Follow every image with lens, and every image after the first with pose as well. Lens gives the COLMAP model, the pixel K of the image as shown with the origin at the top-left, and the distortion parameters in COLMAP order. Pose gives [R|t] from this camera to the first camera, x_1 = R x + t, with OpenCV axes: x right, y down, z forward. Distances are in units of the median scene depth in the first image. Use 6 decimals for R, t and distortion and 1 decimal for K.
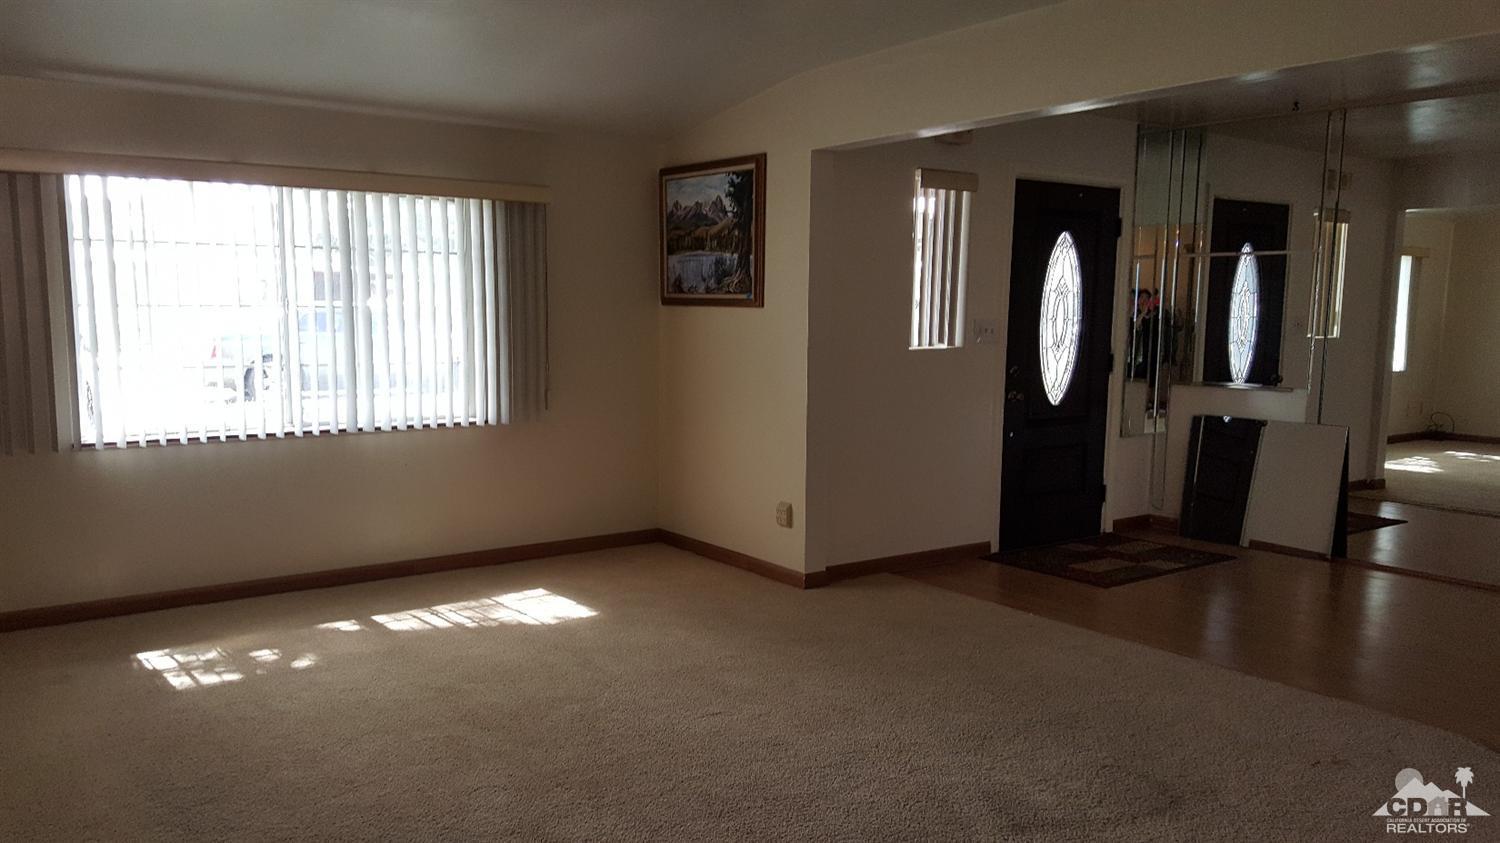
lens RADIAL K [[1134.6, 0, 735.9], [0, 1134.6, 438.3], [0, 0, 1]] dist [0.169066, 0.000528]
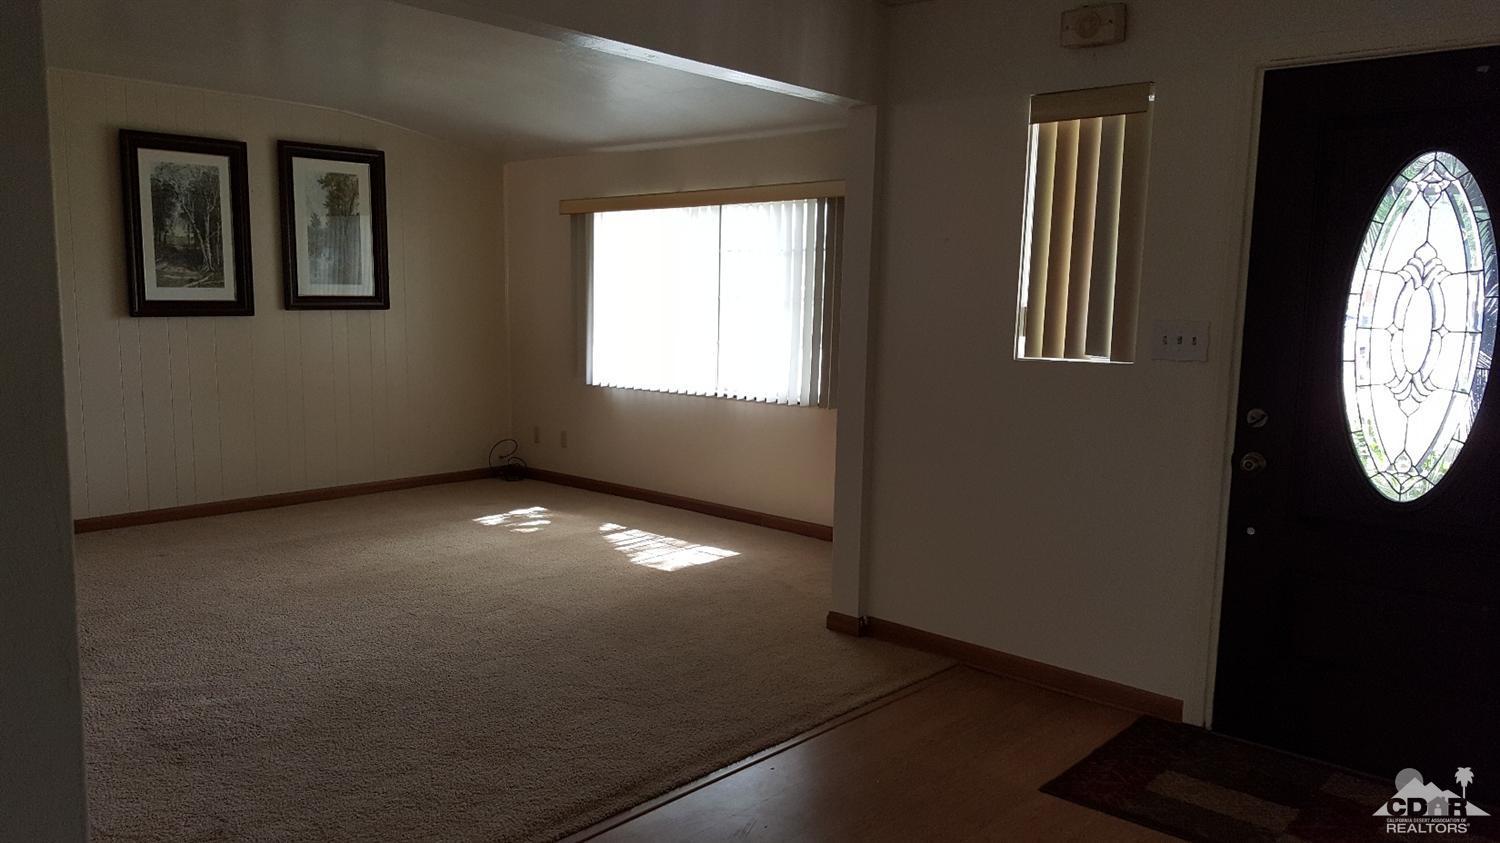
lens RADIAL K [[1134.6, 0, 735.9], [0, 1134.6, 438.3], [0, 0, 1]] dist [0.169066, 0.000528]
pose [[0.214556, 0.120355, -0.969268, 0.831202], [-0.151425, 0.984479, 0.088725, -0.069389], [0.964902, 0.127735, 0.229450, 0.707642]]
